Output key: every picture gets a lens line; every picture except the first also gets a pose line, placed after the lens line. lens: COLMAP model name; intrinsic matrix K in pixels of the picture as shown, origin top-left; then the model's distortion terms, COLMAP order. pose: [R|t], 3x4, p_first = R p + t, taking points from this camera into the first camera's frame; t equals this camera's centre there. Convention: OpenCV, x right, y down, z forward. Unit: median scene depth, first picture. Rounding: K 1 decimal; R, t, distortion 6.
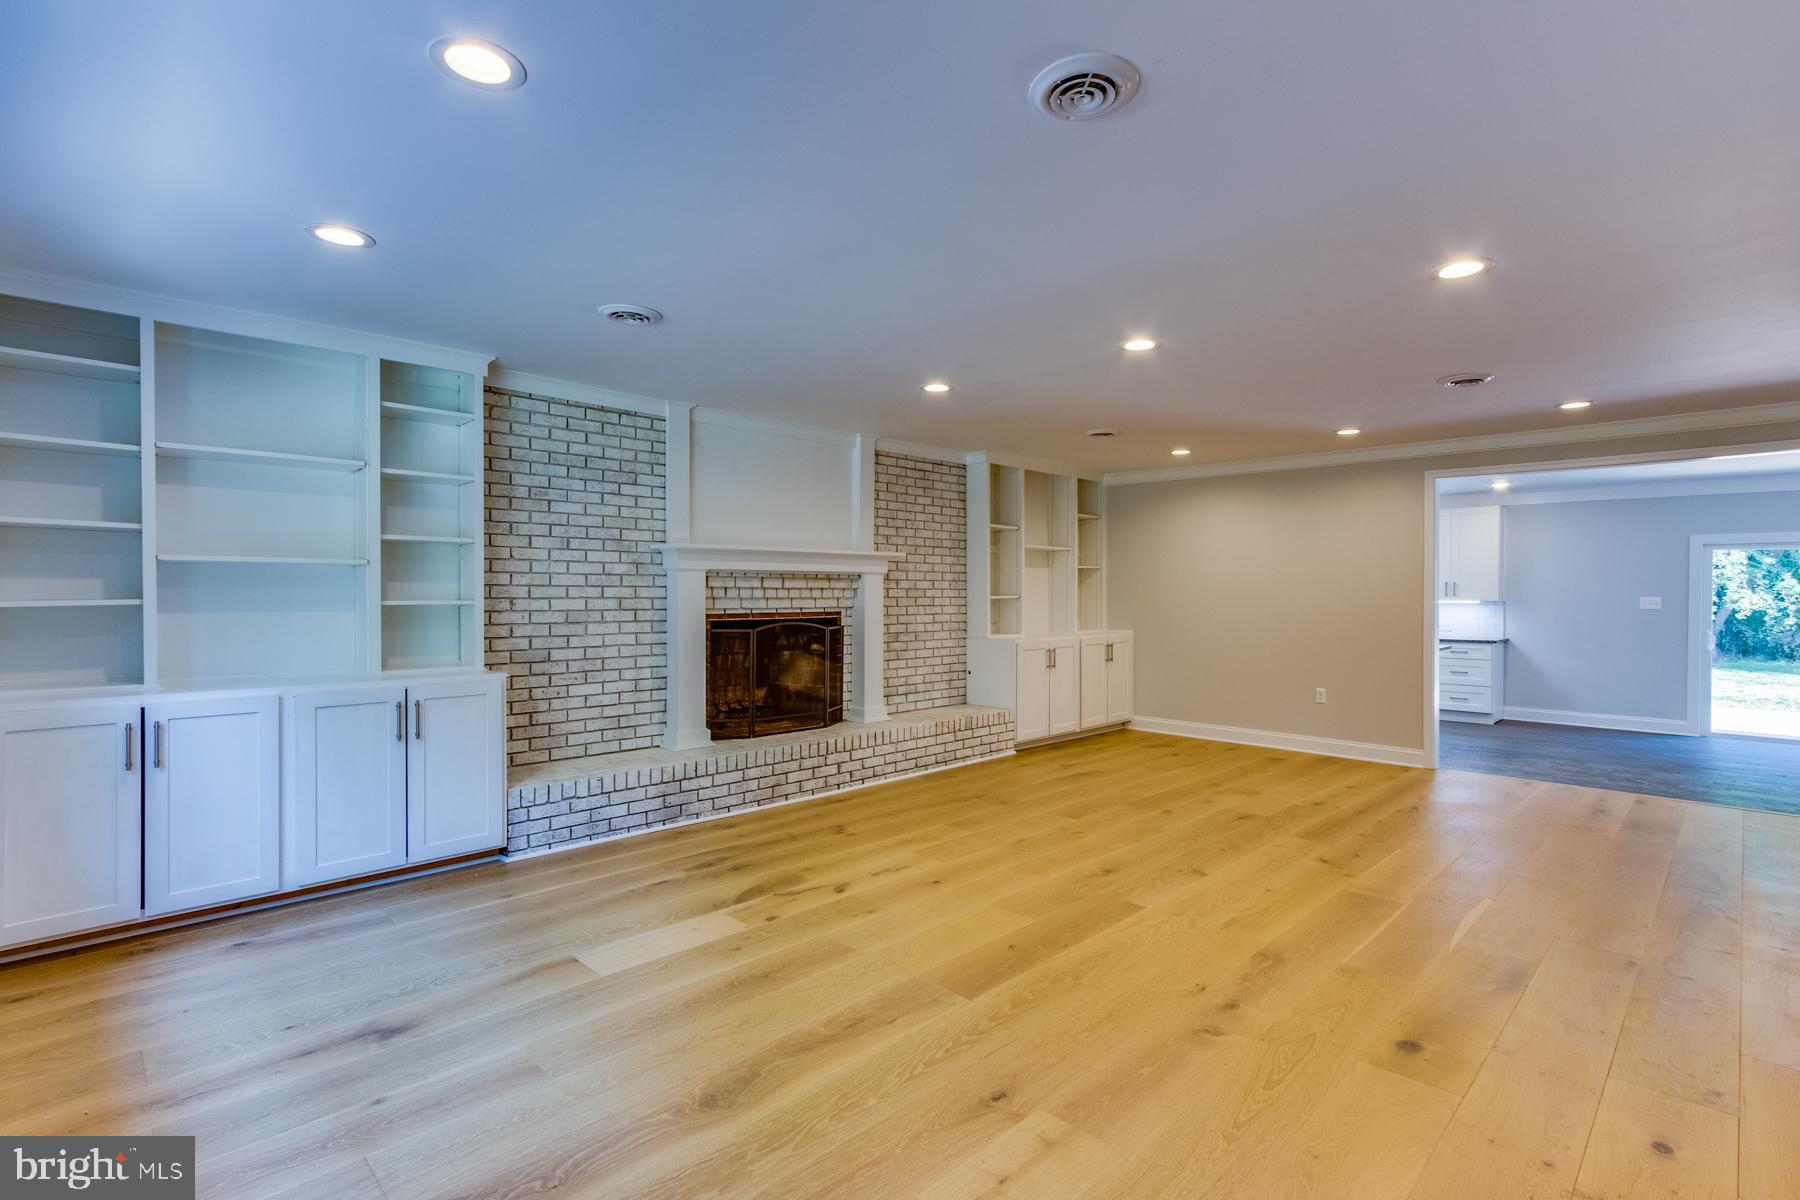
lens RADIAL K [[856.2, 0, 894.3], [0, 856.2, 597.0], [0, 0, 1]] dist [-0.005067, 0.000805]
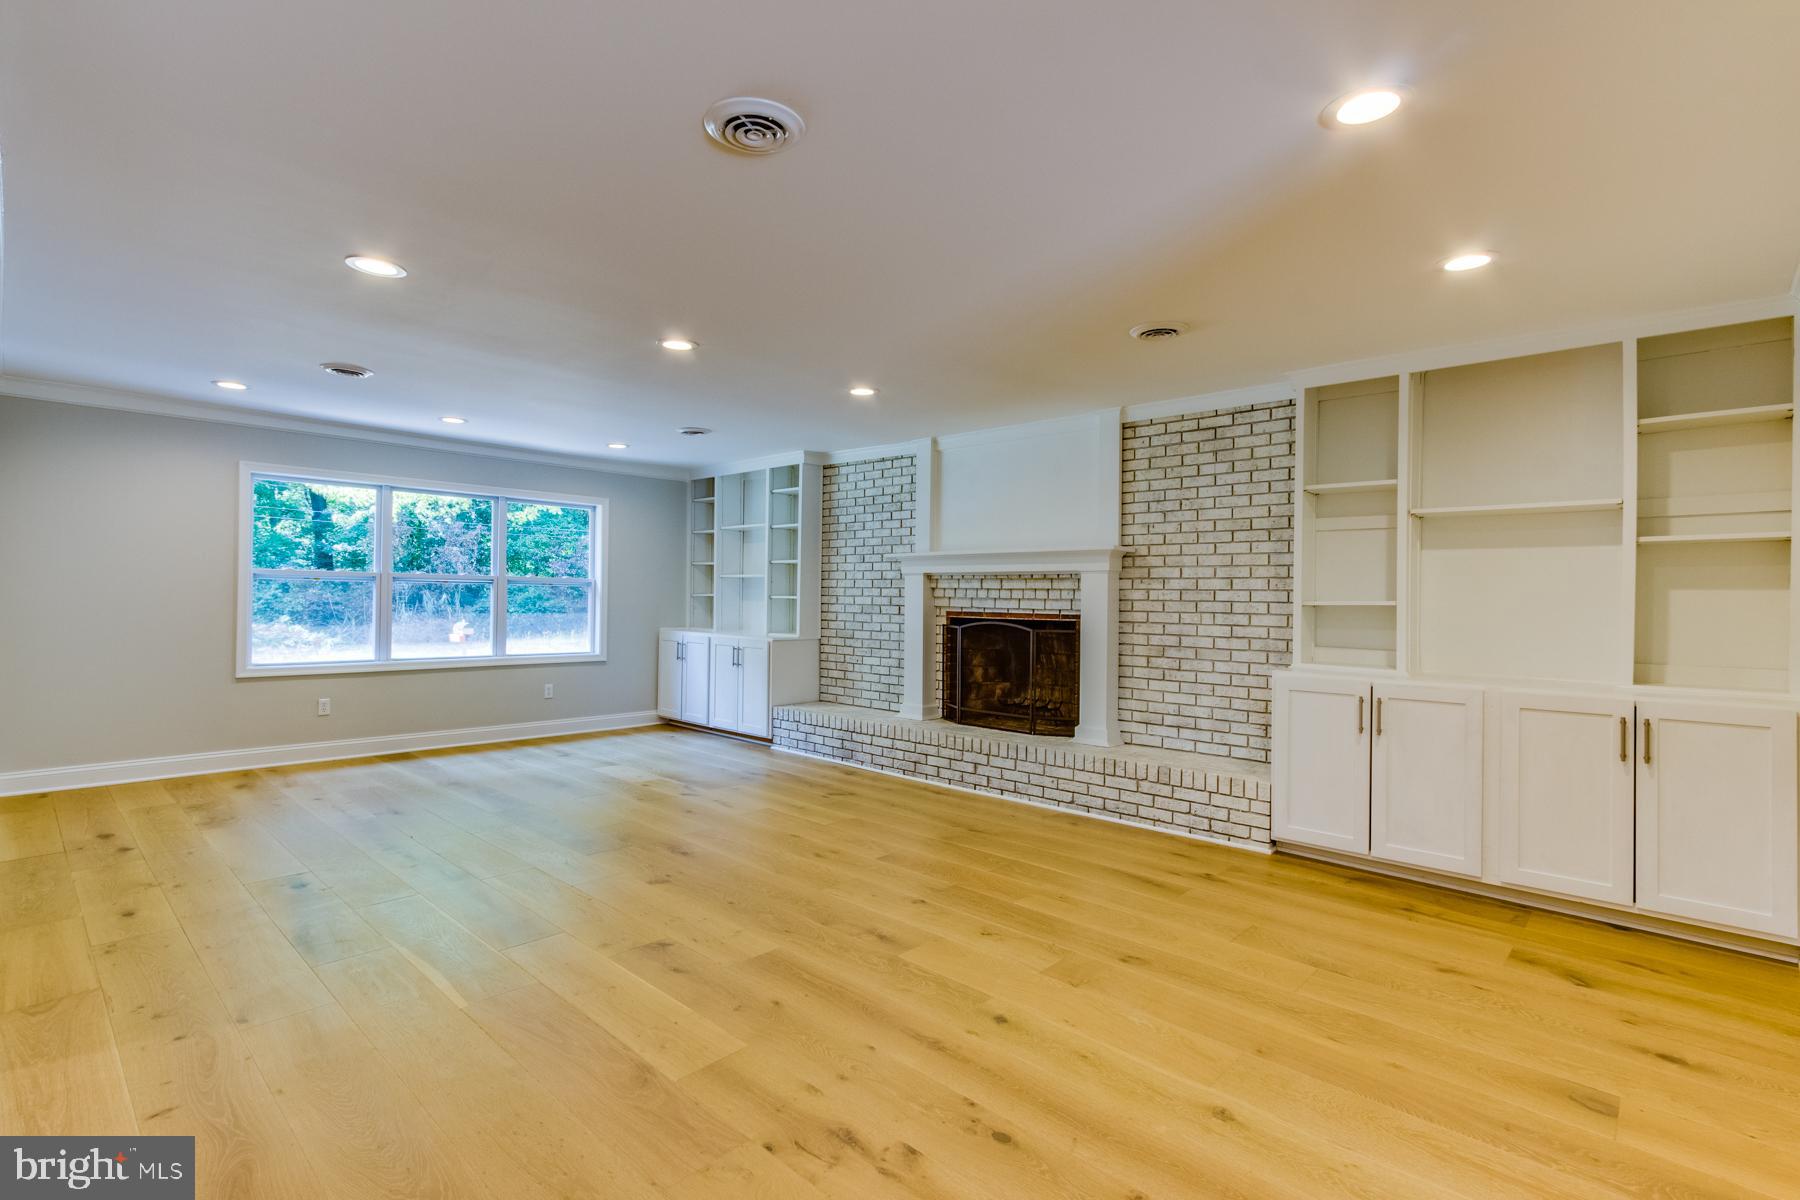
lens RADIAL K [[856.2, 0, 889.0], [0, 856.2, 597.7], [0, 0, 1]] dist [-0.005067, 0.000805]
pose [[0.026578, 0.002688, -0.999643, 0.920561], [-0.015799, 0.999873, 0.002268, 0.000073], [0.999522, 0.015734, 0.026617, 0.859769]]
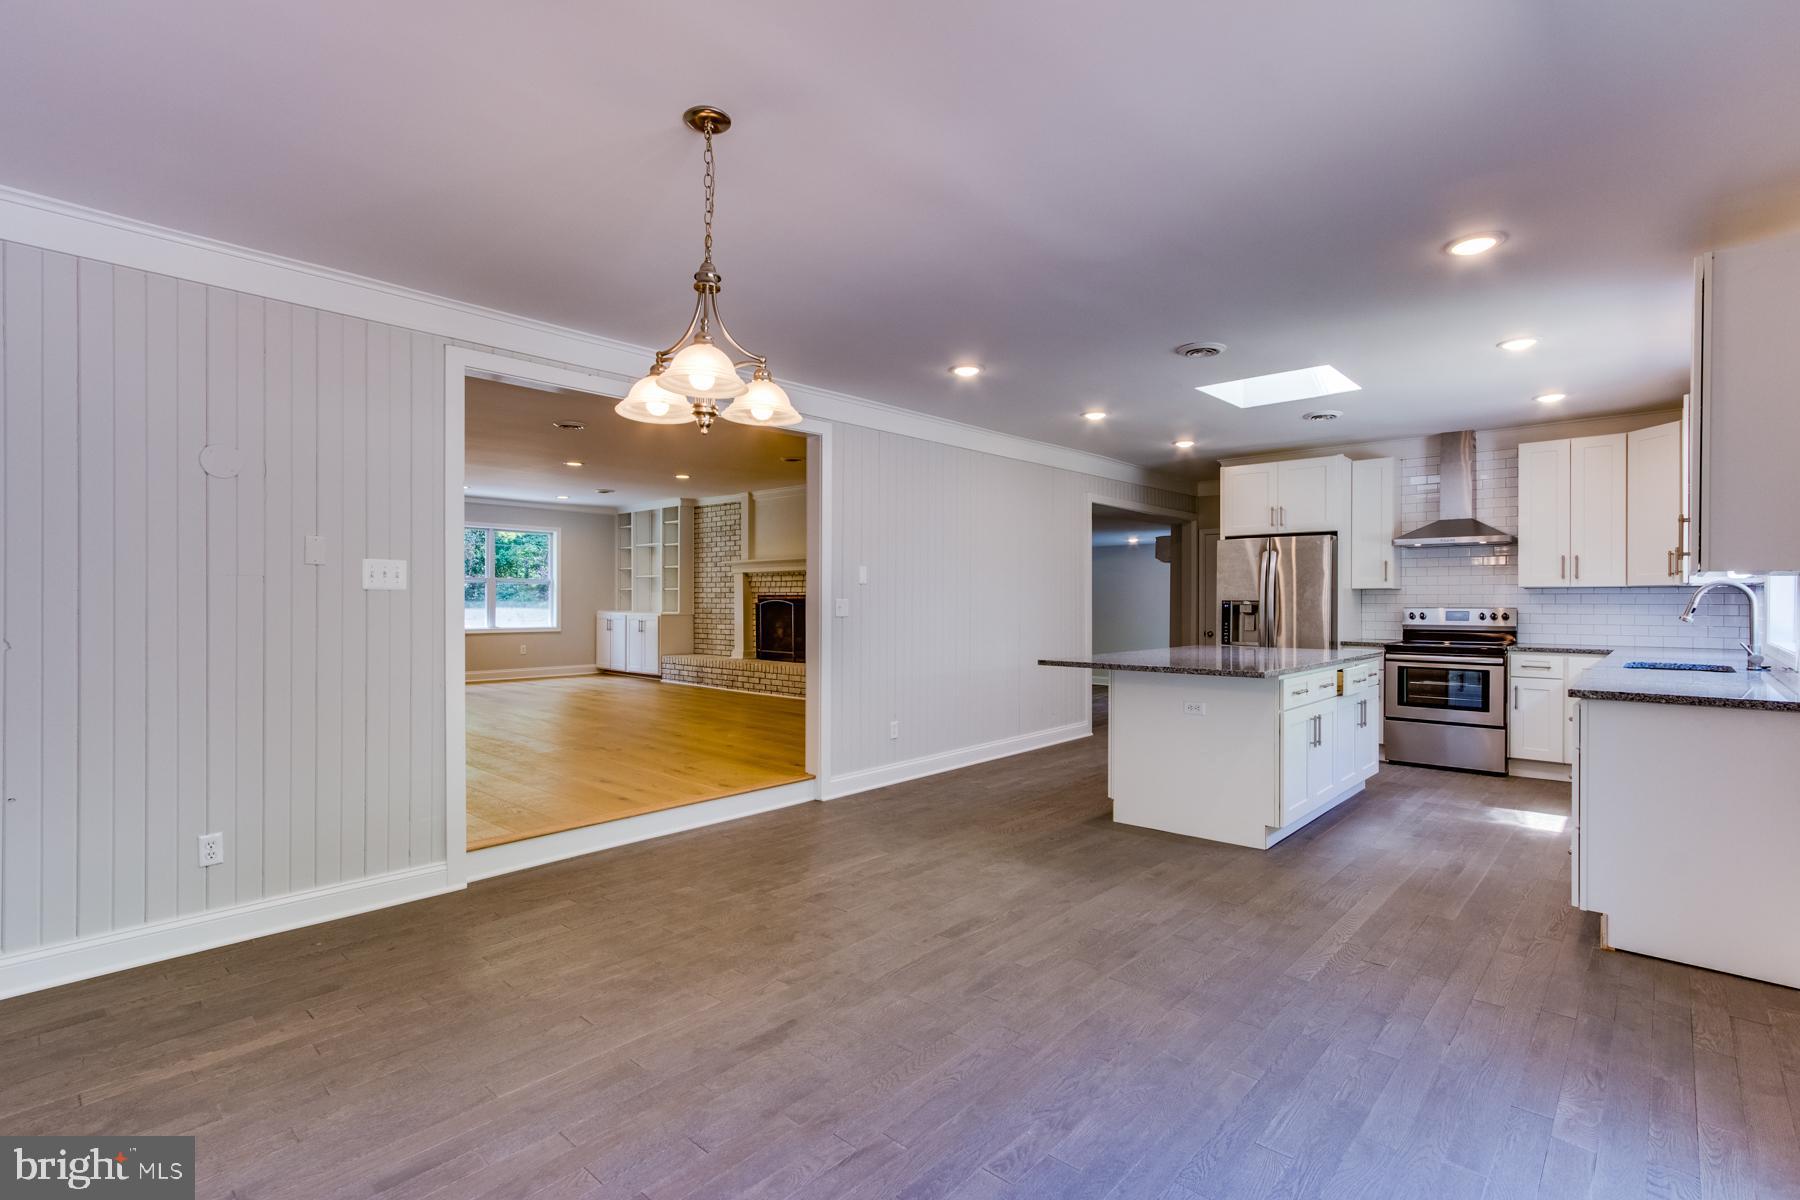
lens RADIAL K [[856.2, 0, 905.7], [0, 856.2, 604.3], [0, 0, 1]] dist [-0.005067, 0.000805]
pose [[0.048054, 0.006759, -0.998822, 1.726668], [-0.003041, 0.999973, 0.006621, 0.026500], [0.998840, 0.002720, 0.048074, 1.206579]]
